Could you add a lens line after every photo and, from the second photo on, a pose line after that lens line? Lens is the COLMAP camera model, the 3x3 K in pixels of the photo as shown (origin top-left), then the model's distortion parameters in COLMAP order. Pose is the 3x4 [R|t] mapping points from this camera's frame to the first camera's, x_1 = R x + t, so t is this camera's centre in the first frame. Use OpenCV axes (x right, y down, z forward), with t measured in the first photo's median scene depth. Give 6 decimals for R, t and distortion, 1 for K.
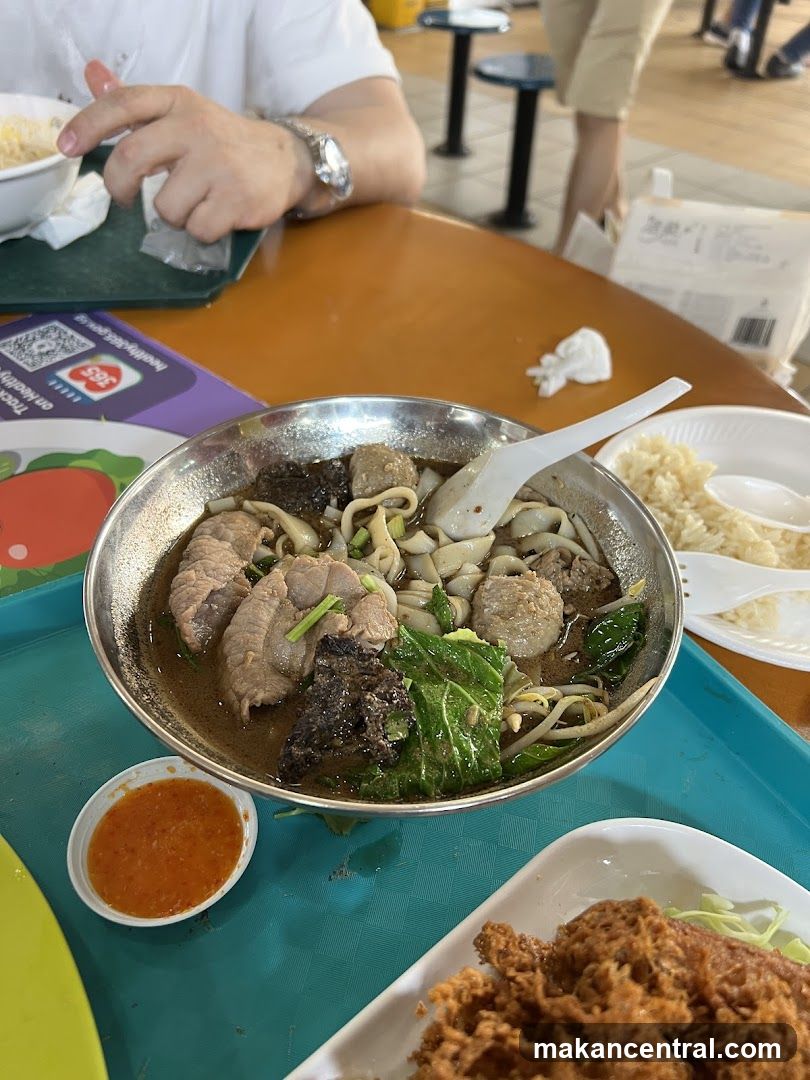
lens RADIAL K [[920.7, 0, 406.9], [0, 920.7, 572.5], [0, 0, 1]] dist [-0.001307, 0.006606]
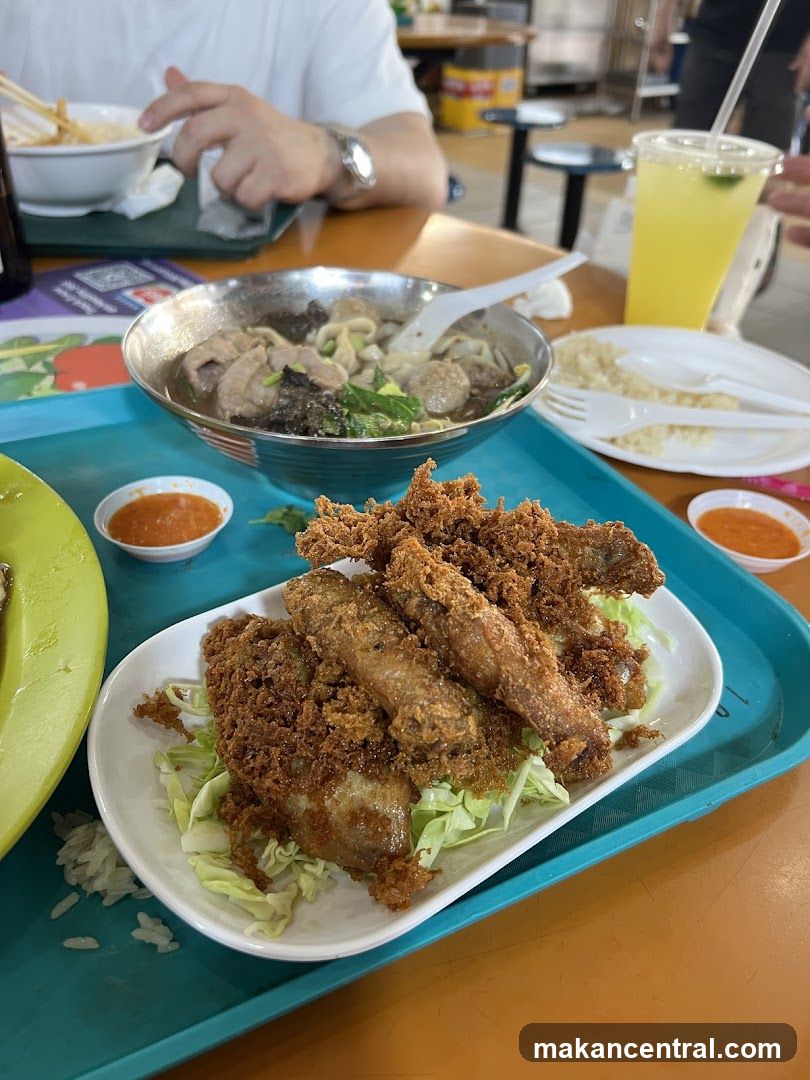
lens RADIAL K [[878.4, 0, 405.0], [0, 878.4, 540.0], [0, 0, 1]] dist [0.013978, 0.002630]
pose [[0.997568, 0.044208, -0.053885, 0.084164], [-0.049011, 0.994614, -0.091329, 0.209749], [0.049557, 0.093748, 0.994362, -0.146141]]
